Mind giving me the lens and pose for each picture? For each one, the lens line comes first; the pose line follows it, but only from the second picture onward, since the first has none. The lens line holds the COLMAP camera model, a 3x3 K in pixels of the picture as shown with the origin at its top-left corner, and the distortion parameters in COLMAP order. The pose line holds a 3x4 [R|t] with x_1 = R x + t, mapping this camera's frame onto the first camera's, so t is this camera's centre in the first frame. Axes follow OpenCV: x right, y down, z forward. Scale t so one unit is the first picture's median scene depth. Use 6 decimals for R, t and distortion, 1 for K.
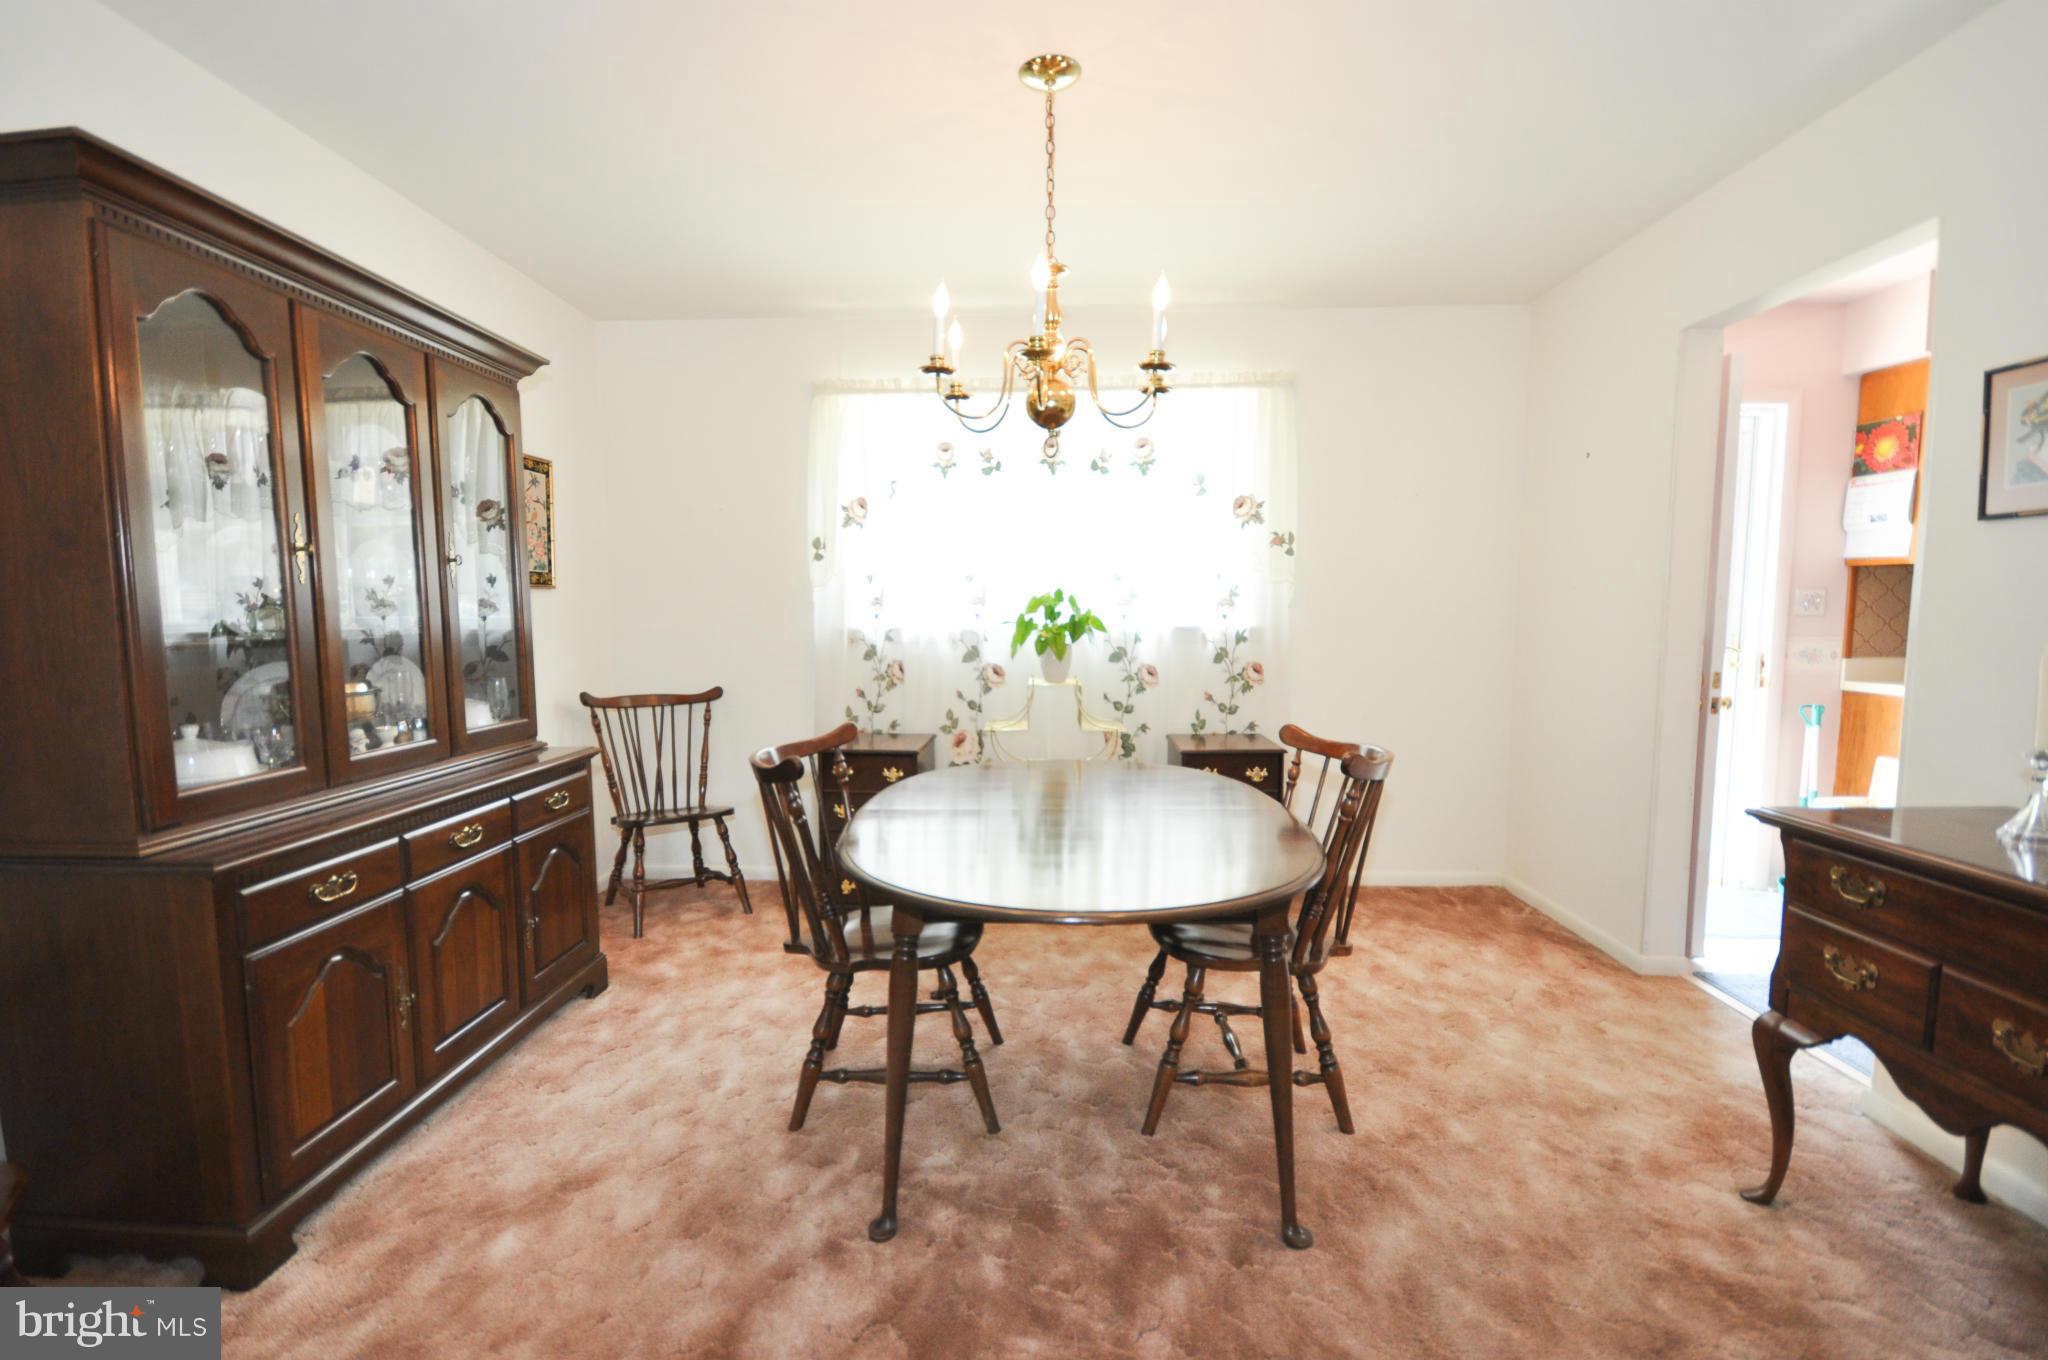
lens RADIAL K [[890.6, 0, 1020.1], [0, 890.6, 692.9], [0, 0, 1]] dist [-0.002936, -0.000647]
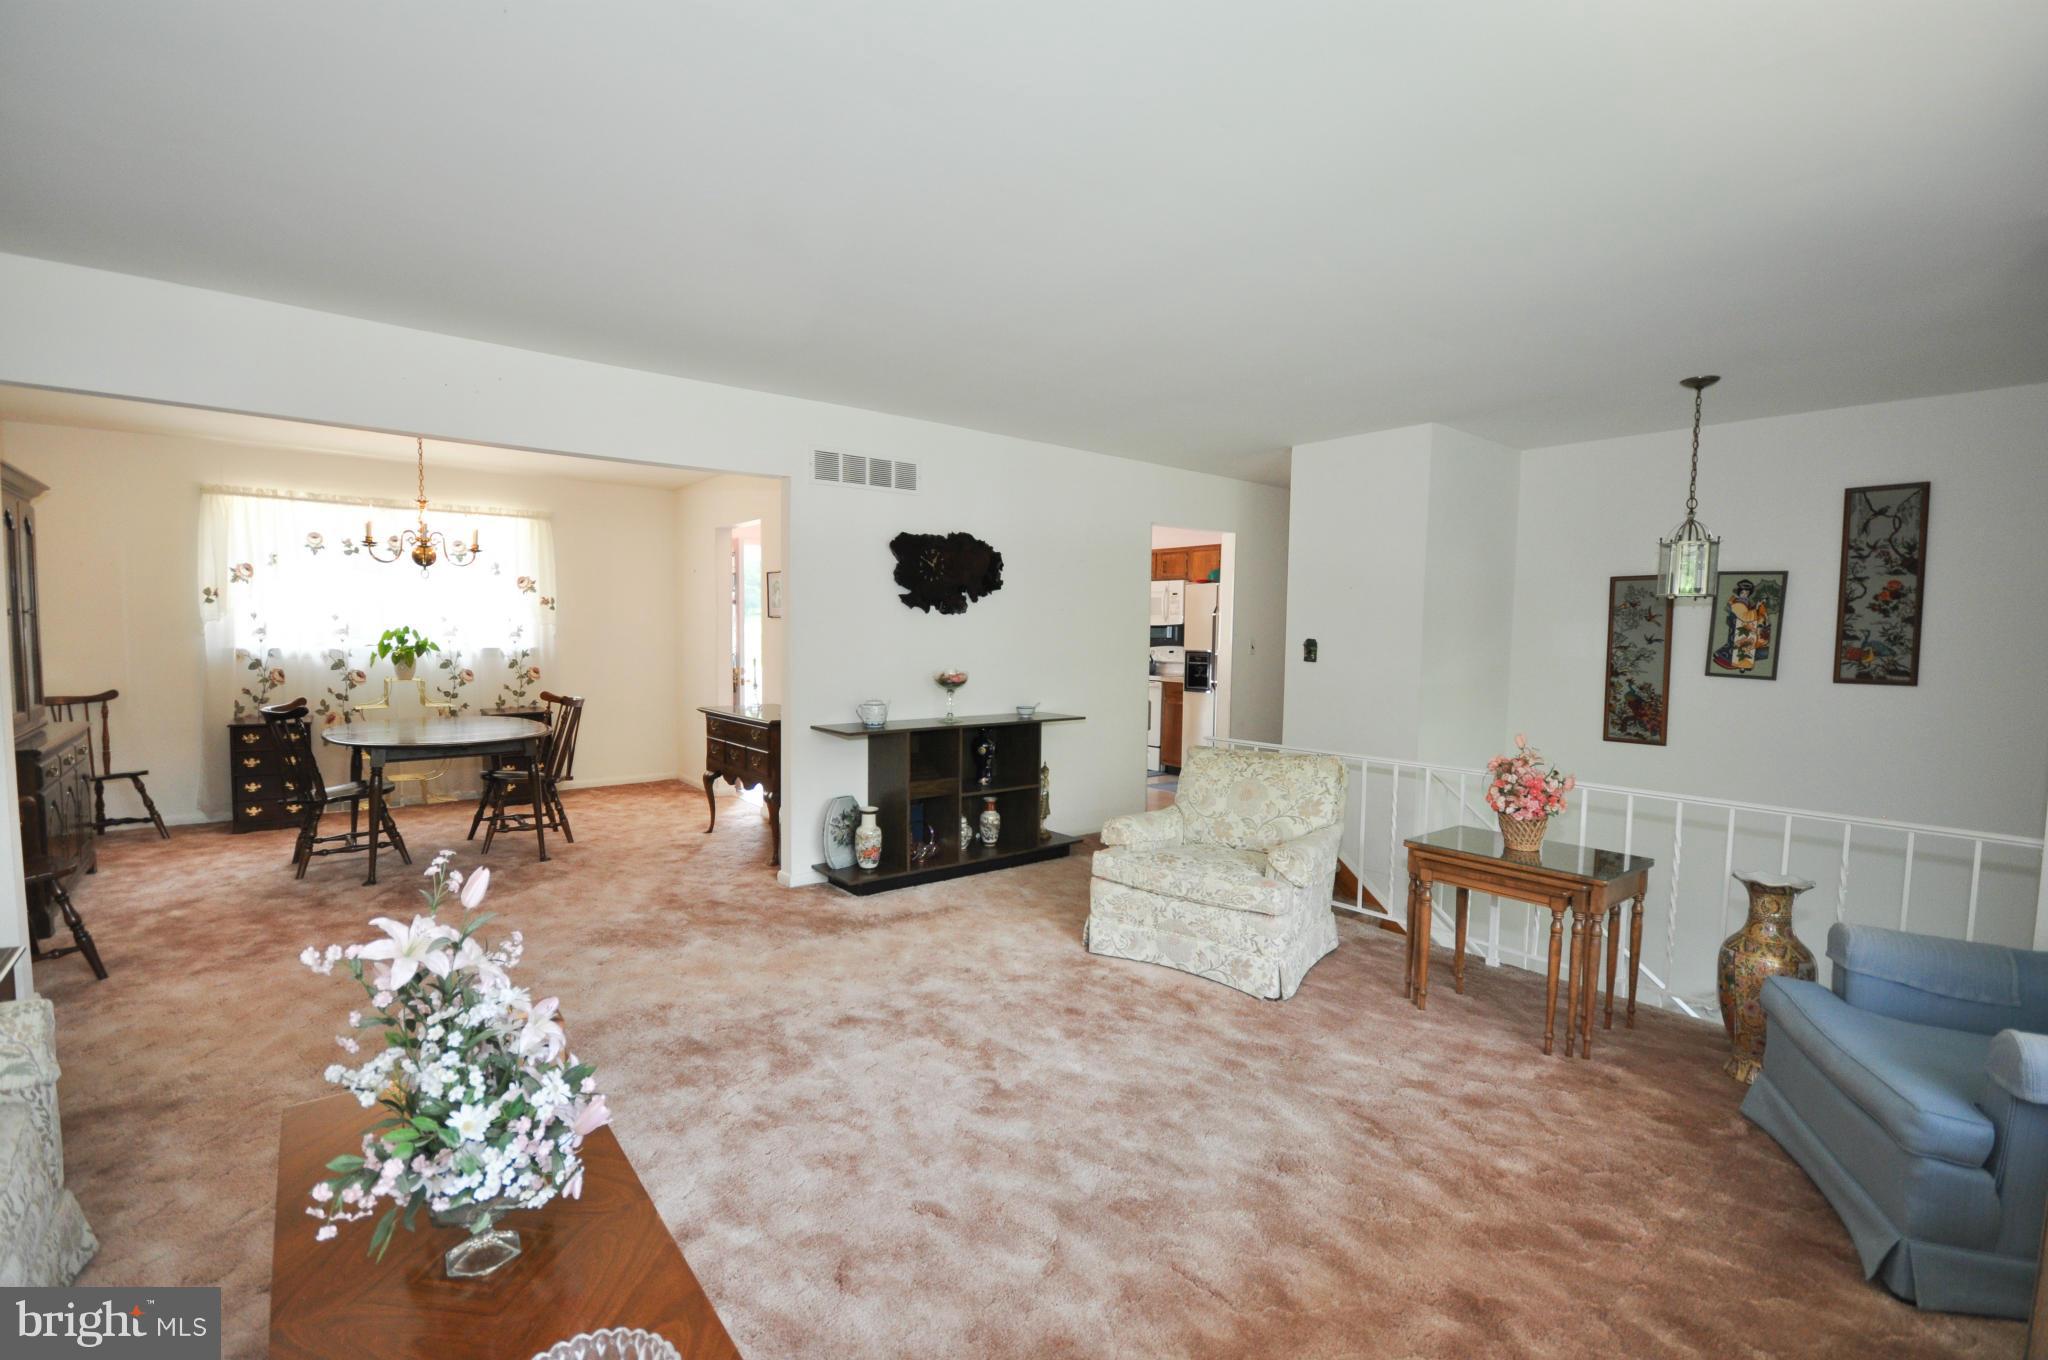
lens RADIAL K [[890.6, 0, 1020.1], [0, 890.6, 692.9], [0, 0, 1]] dist [-0.002936, -0.000647]
pose [[0.748031, -0.031010, 0.662939, -0.202206], [0.042722, 0.999086, -0.001472, 0.063132], [-0.662287, 0.029423, 0.748672, -1.023847]]
